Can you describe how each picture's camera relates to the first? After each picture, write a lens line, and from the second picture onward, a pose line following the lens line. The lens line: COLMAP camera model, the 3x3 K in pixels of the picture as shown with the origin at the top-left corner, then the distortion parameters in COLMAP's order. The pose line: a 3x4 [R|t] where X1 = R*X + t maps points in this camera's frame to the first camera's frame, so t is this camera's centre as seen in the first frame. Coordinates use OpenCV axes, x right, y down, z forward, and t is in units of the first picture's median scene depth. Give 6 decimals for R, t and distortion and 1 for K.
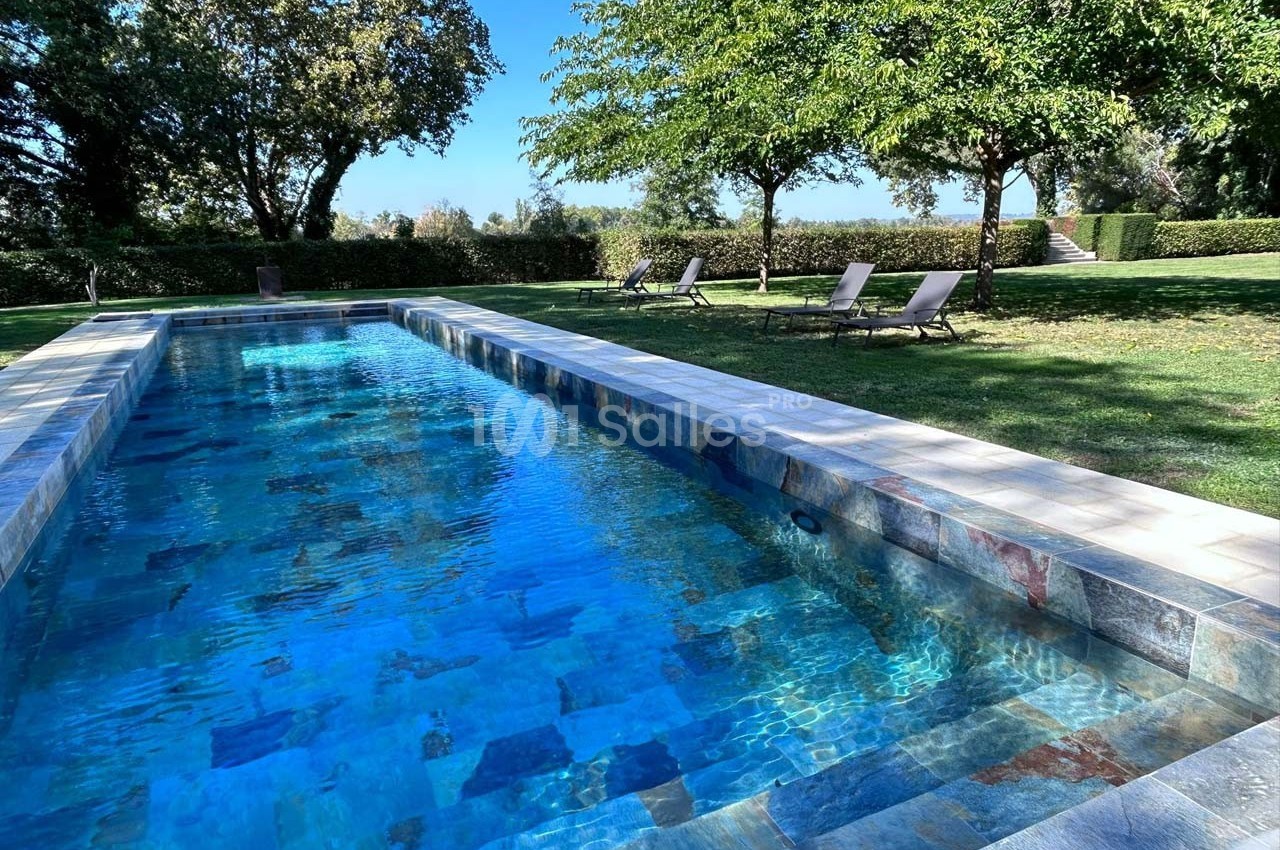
lens RADIAL K [[845.8, 0, 640.0], [0, 845.8, 425.0], [0, 0, 1]] dist [-0.003931, -0.001085]
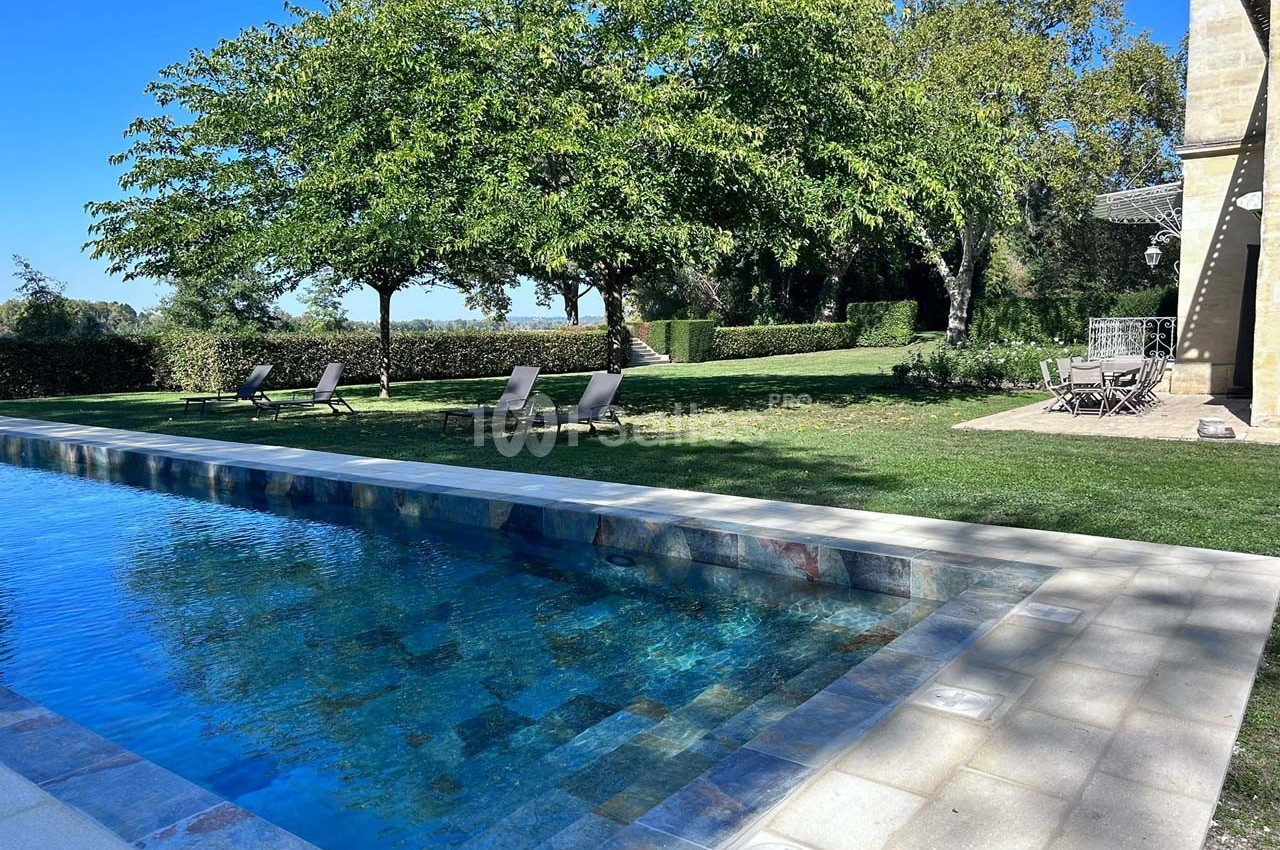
lens RADIAL K [[945.7, 0, 640.0], [0, 945.7, 425.0], [0, 0, 1]] dist [0.116438, -0.195186]
pose [[0.888045, -0.040380, 0.457980, -0.109733], [0.099122, 0.989525, -0.104955, 0.015376], [-0.448945, 0.138601, 0.882745, -0.079583]]
